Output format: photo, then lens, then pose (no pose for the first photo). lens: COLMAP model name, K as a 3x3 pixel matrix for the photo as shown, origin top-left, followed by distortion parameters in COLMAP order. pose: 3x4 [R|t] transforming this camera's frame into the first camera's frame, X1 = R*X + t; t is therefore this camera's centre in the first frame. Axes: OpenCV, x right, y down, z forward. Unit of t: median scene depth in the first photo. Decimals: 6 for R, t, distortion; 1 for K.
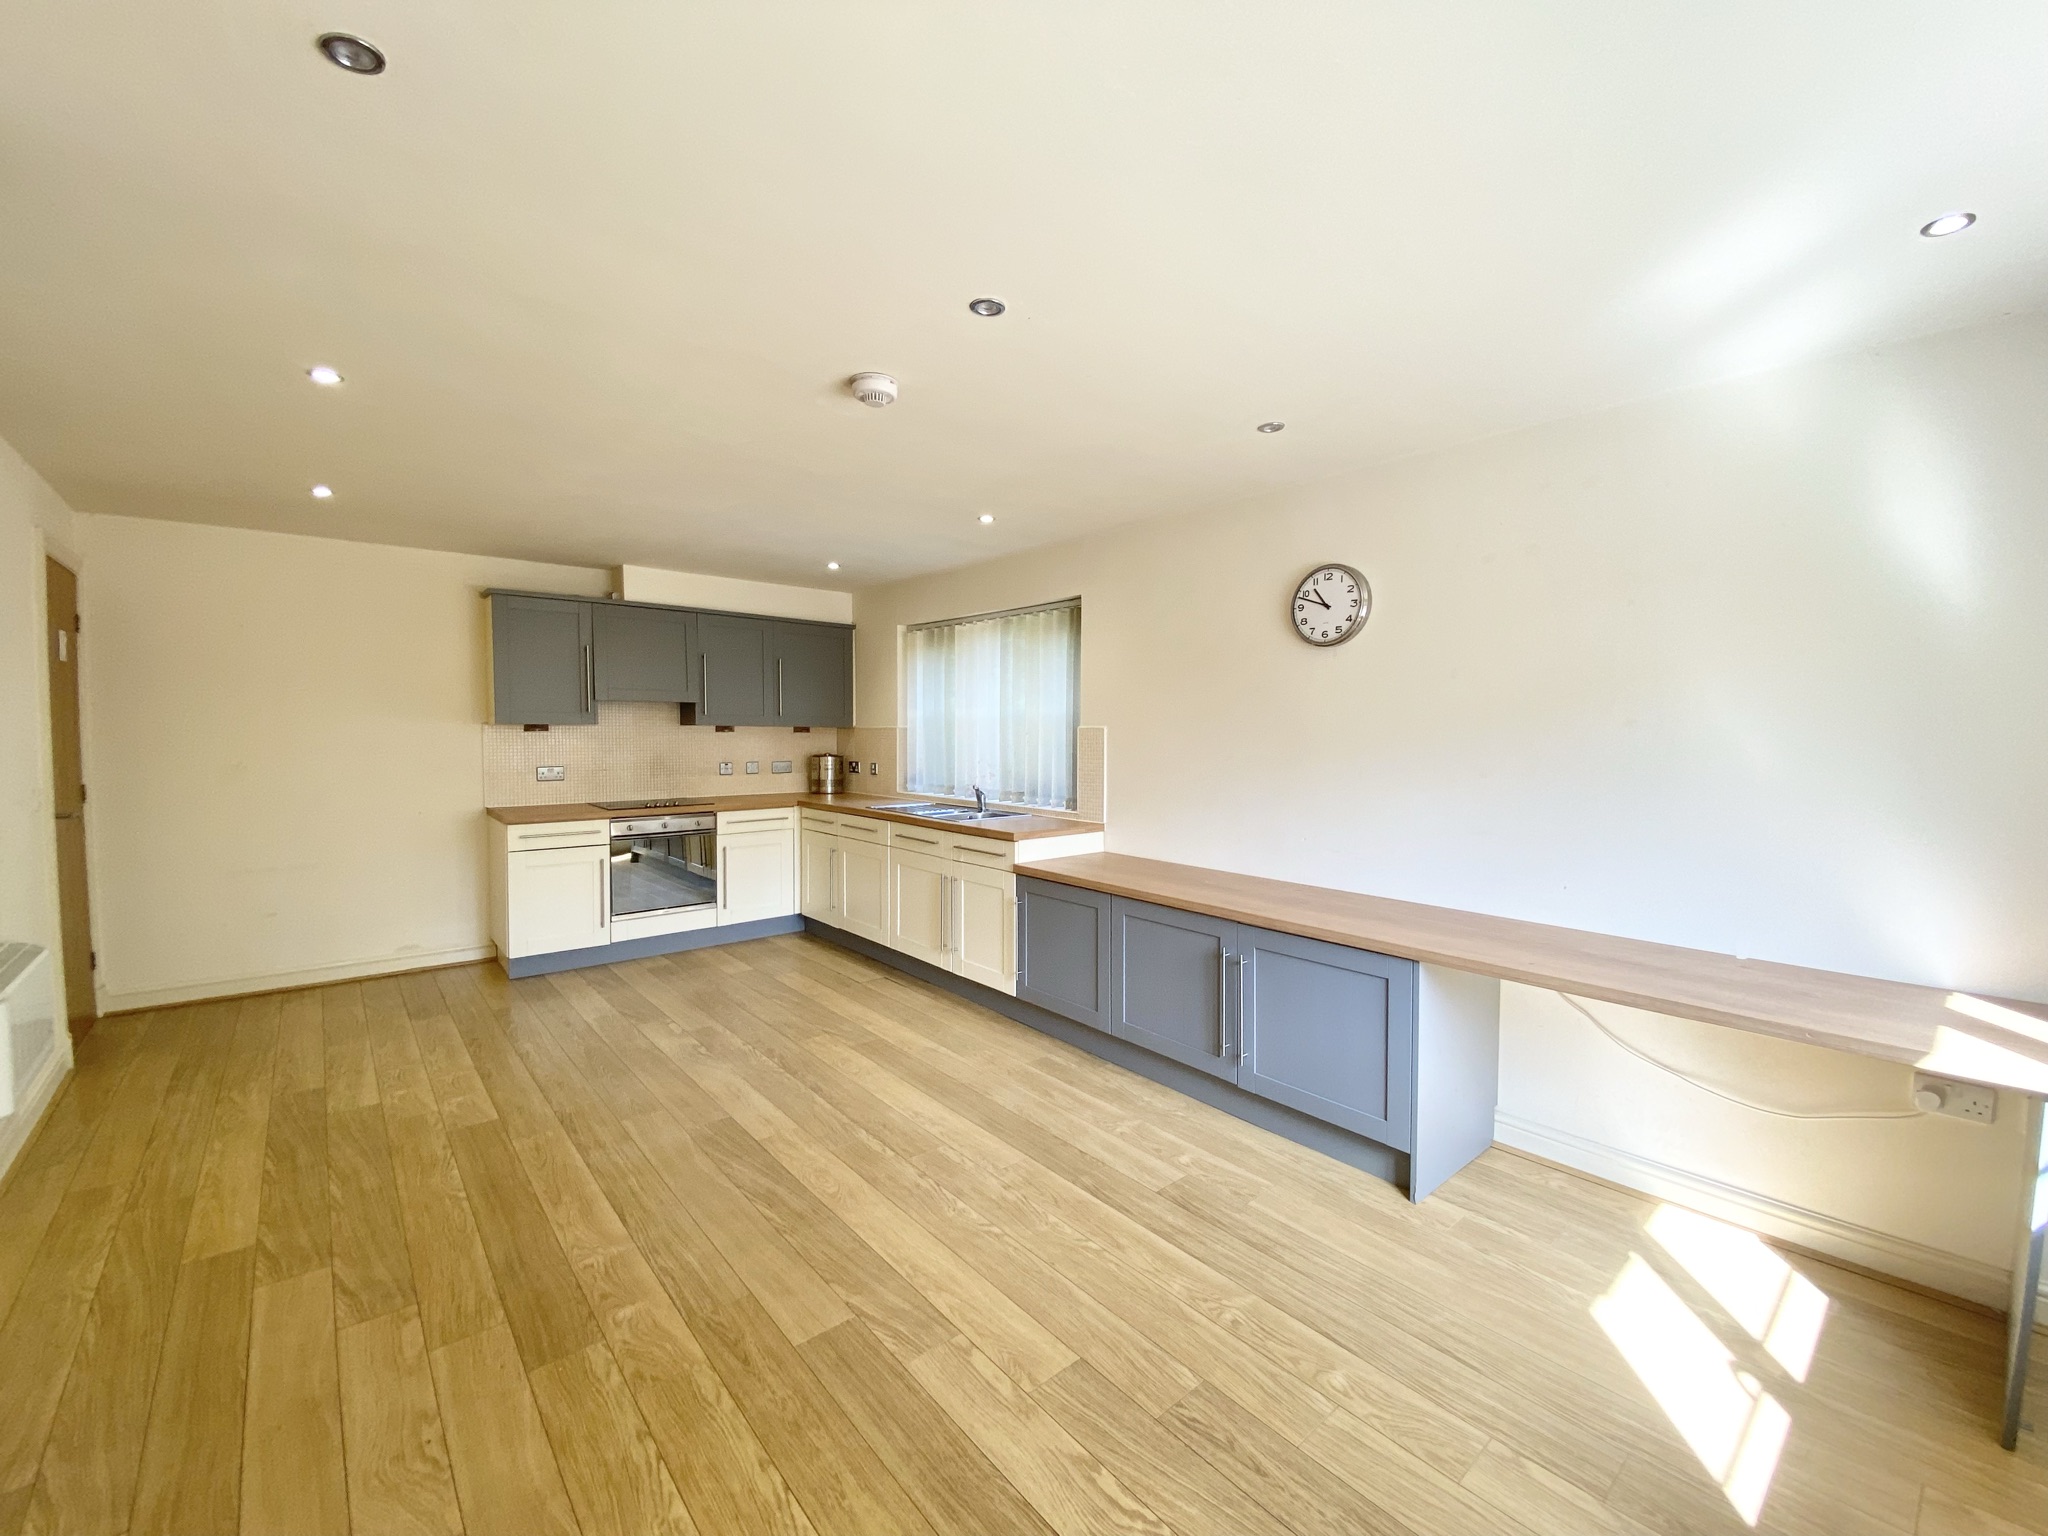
lens RADIAL K [[840.9, 0, 1022.8], [0, 840.9, 763.2], [0, 0, 1]] dist [0.030358, -0.000382]
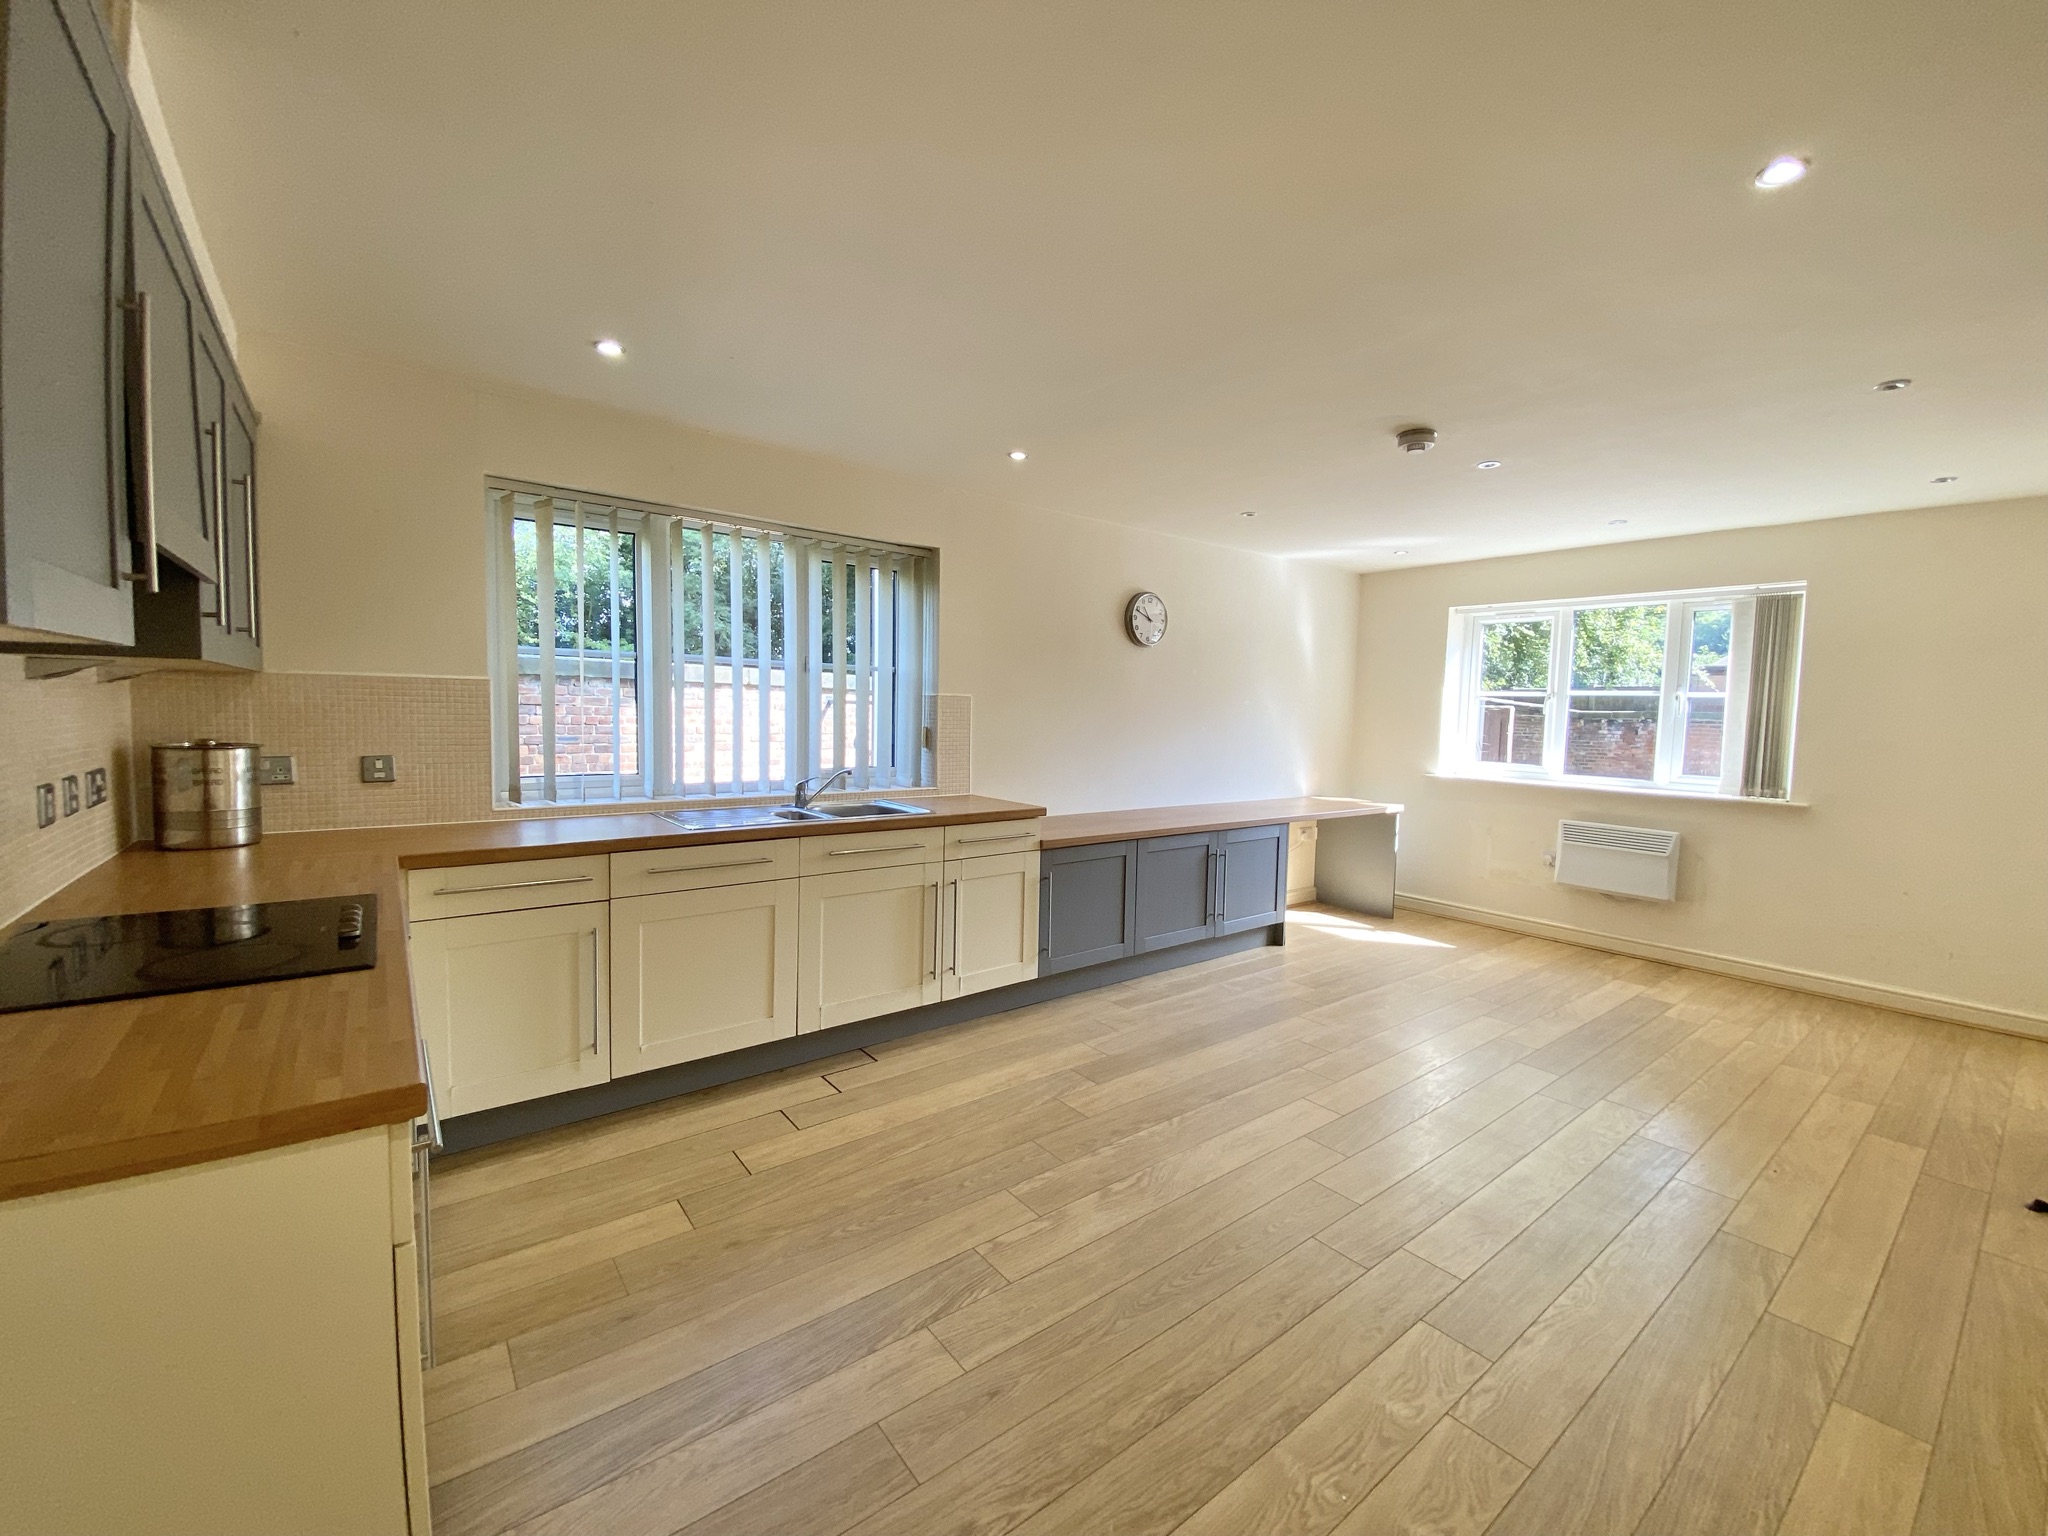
lens RADIAL K [[840.9, 0, 1022.8], [0, 840.9, 763.2], [0, 0, 1]] dist [0.030358, -0.000382]
pose [[0.029475, -0.074418, 0.996791, -0.993418], [0.012951, 0.997169, 0.074064, -0.041254], [-0.999482, 0.010726, 0.030356, 1.025952]]
